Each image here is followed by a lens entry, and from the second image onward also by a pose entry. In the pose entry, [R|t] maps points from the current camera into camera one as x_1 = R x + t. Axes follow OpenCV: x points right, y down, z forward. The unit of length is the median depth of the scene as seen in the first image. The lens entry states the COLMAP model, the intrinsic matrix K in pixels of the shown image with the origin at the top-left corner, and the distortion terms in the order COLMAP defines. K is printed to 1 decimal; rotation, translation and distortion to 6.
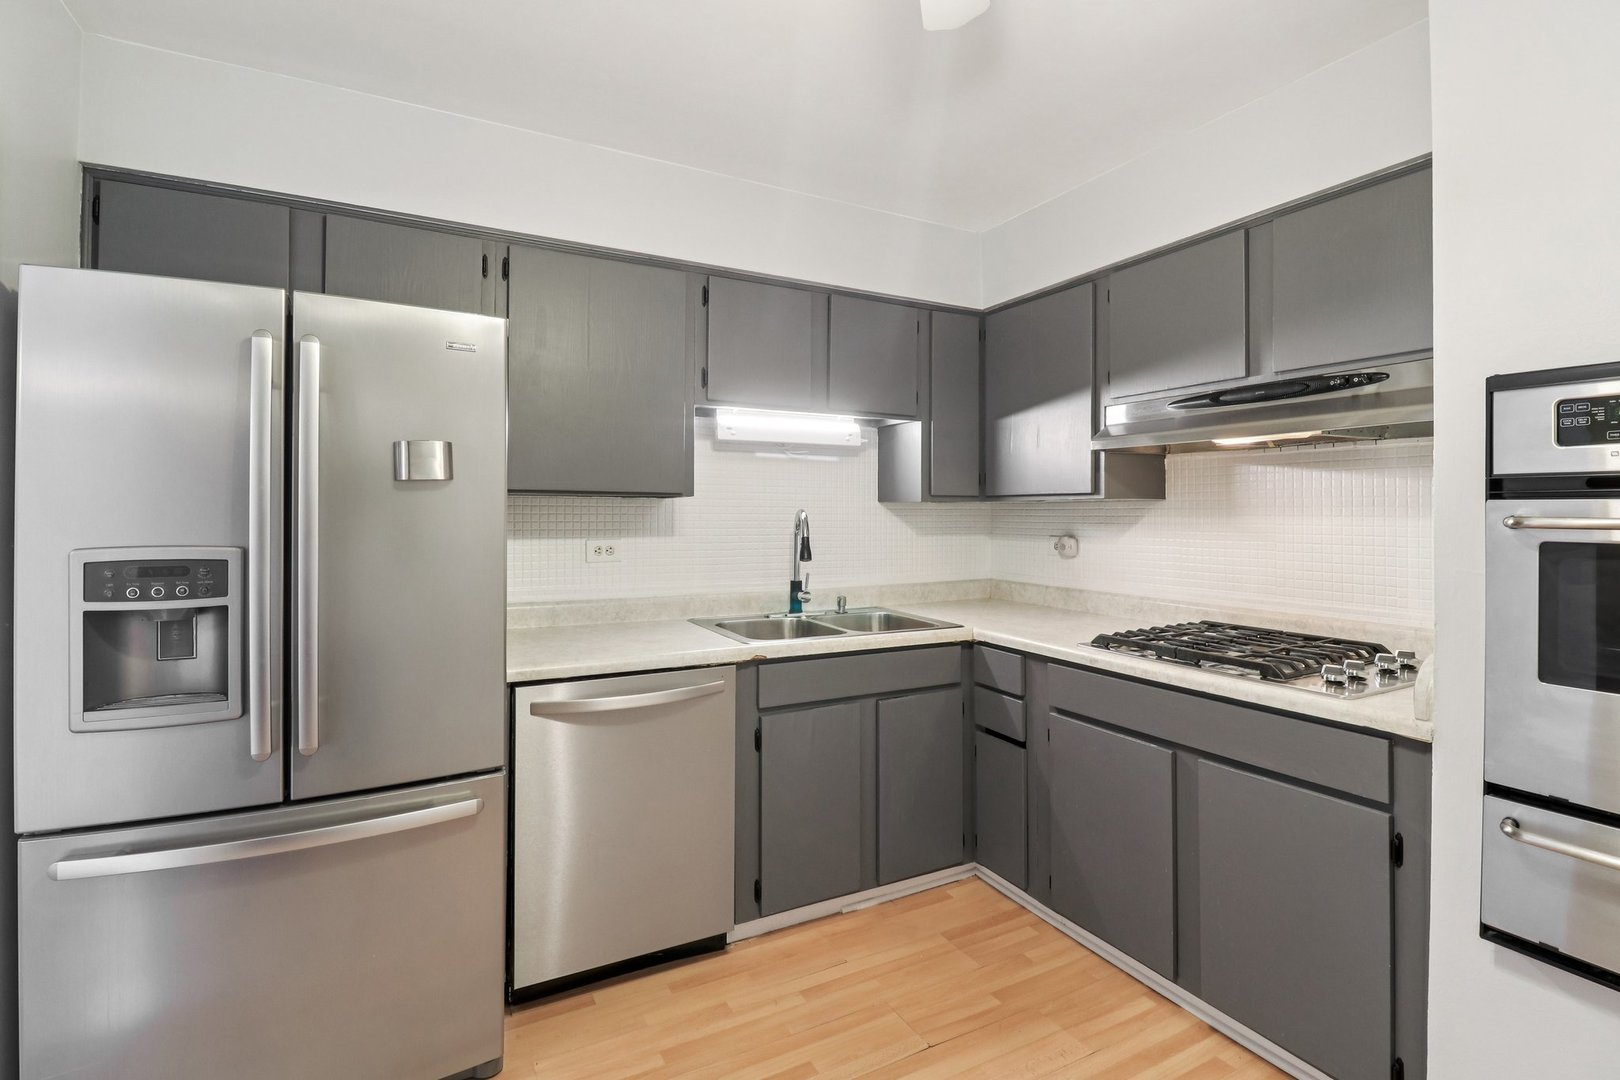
lens RADIAL K [[777.7, 0, 813.8], [0, 777.7, 504.3], [0, 0, 1]] dist [-0.006015, -0.001062]
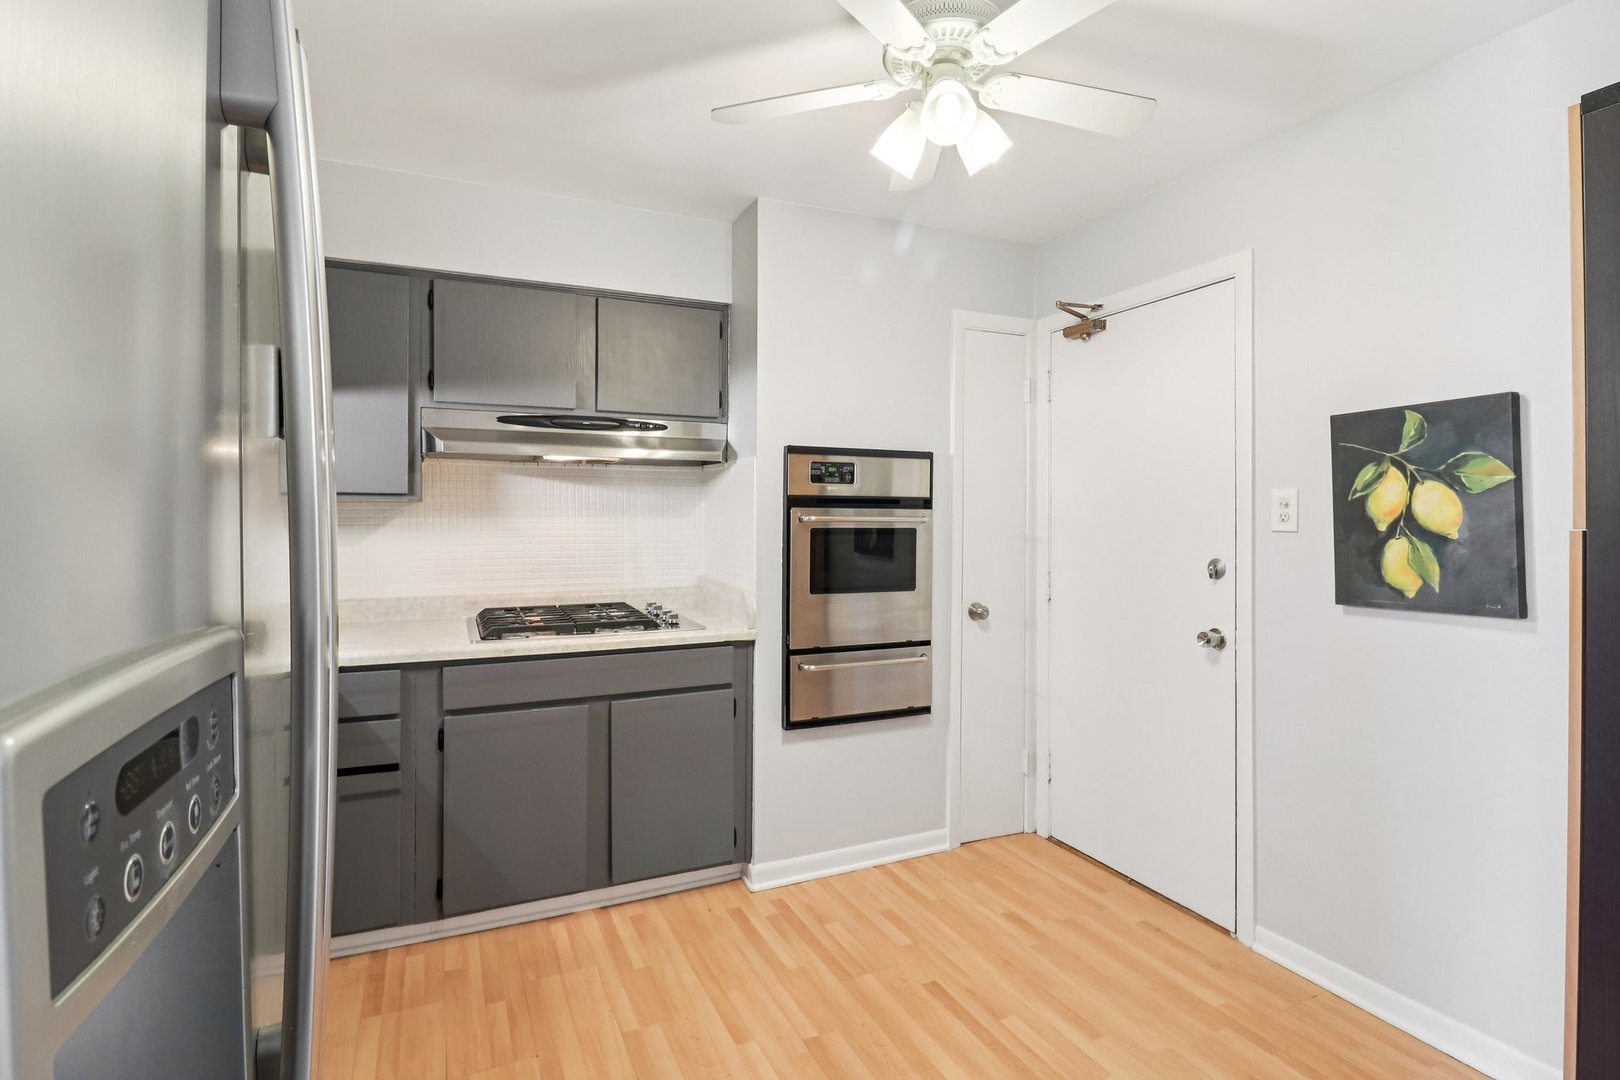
lens RADIAL K [[777.7, 0, 813.8], [0, 777.7, 504.3], [0, 0, 1]] dist [-0.006015, -0.001062]
pose [[0.066836, 0.007285, 0.997737, -0.623213], [-0.010826, 0.999920, -0.006576, -0.001249], [-0.997705, -0.010362, 0.066909, 0.451947]]
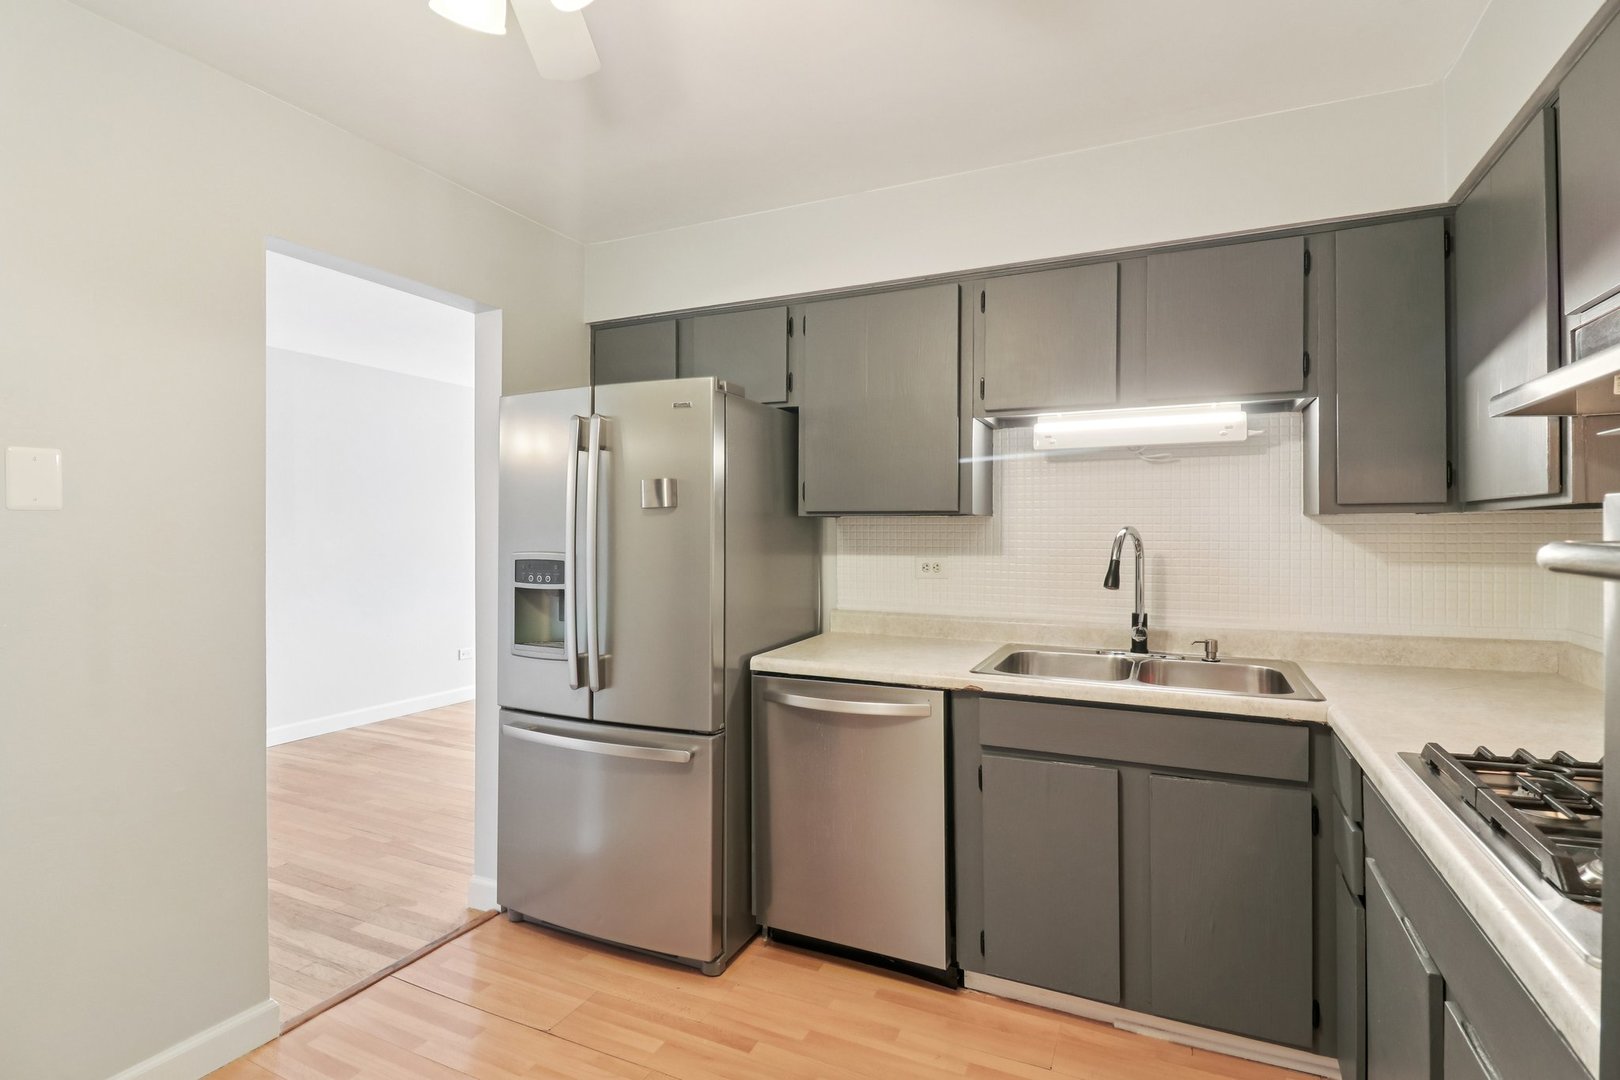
lens RADIAL K [[784.8, 0, 812.7], [0, 784.8, 526.1], [0, 0, 1]] dist [0.002090, -0.015485]
pose [[0.588972, -0.005902, -0.808132, 0.521822], [0.010677, 0.999943, 0.000479, 0.002297], [0.808083, -0.008911, 0.589001, 0.276338]]
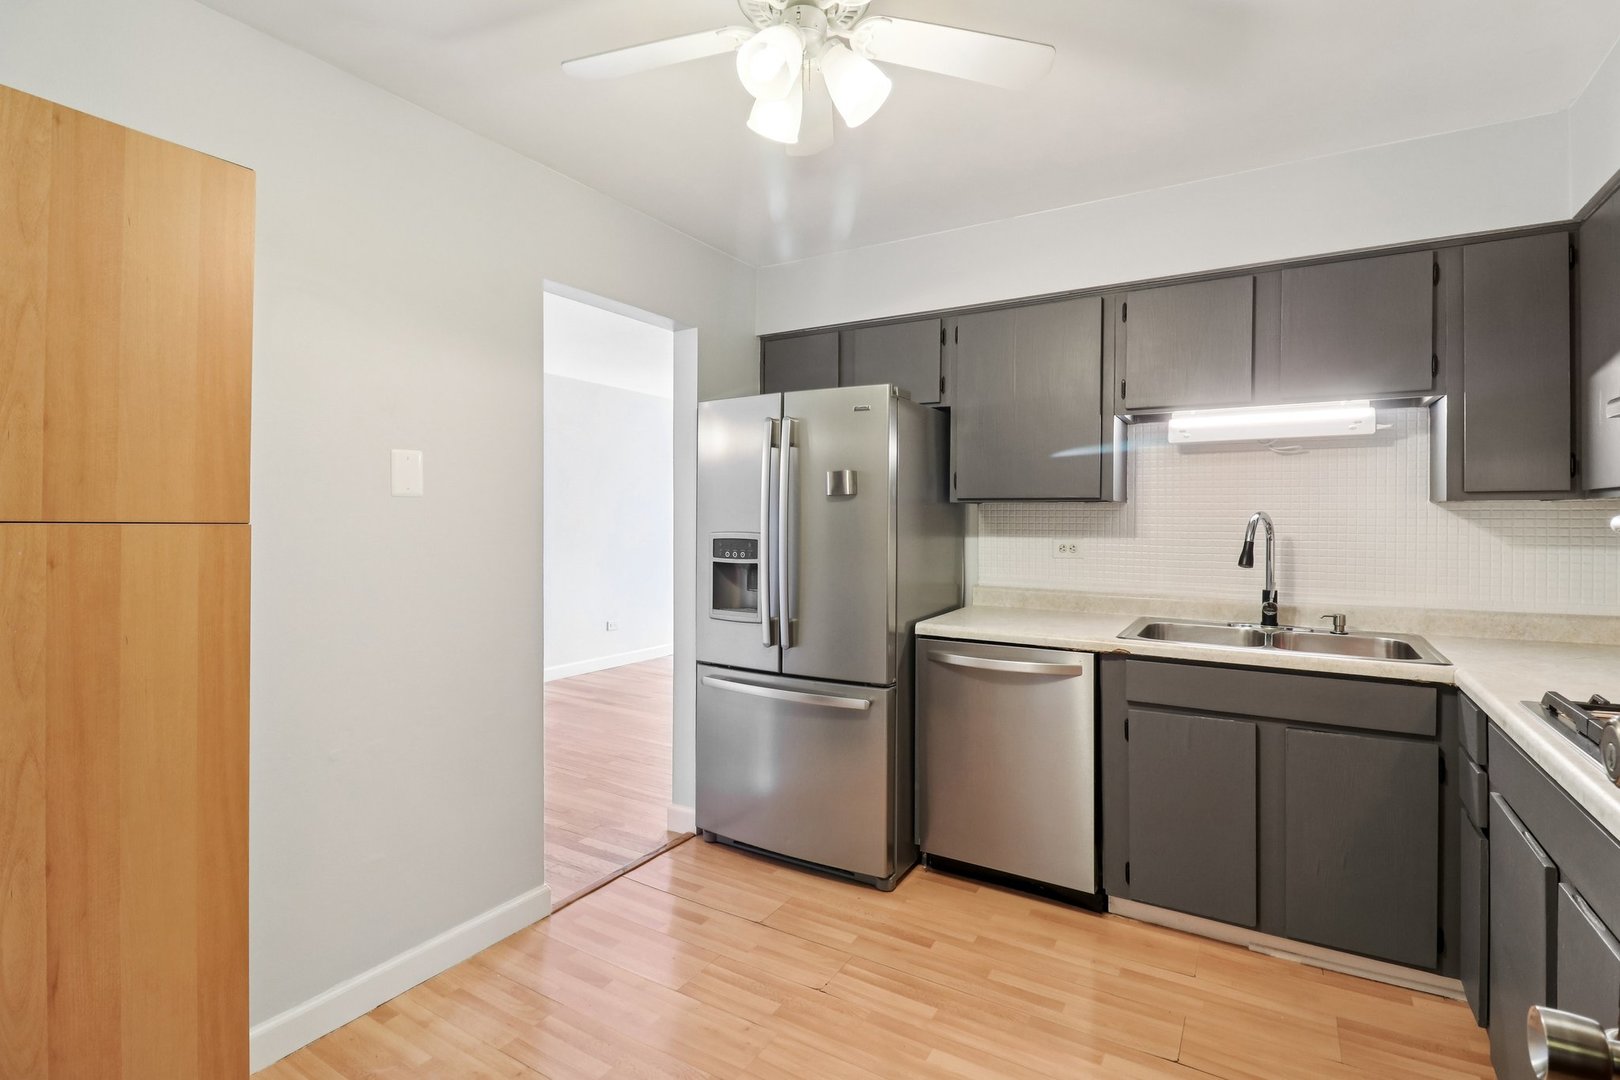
lens RADIAL K [[772.8, 0, 799.5], [0, 772.8, 518.2], [0, 0, 1]] dist [-0.000161, -0.012818]
pose [[0.491554, 0.001070, -0.870846, 0.579517], [0.008118, 0.999950, 0.005811, 0.004875], [0.870809, -0.009926, 0.491521, 0.092119]]
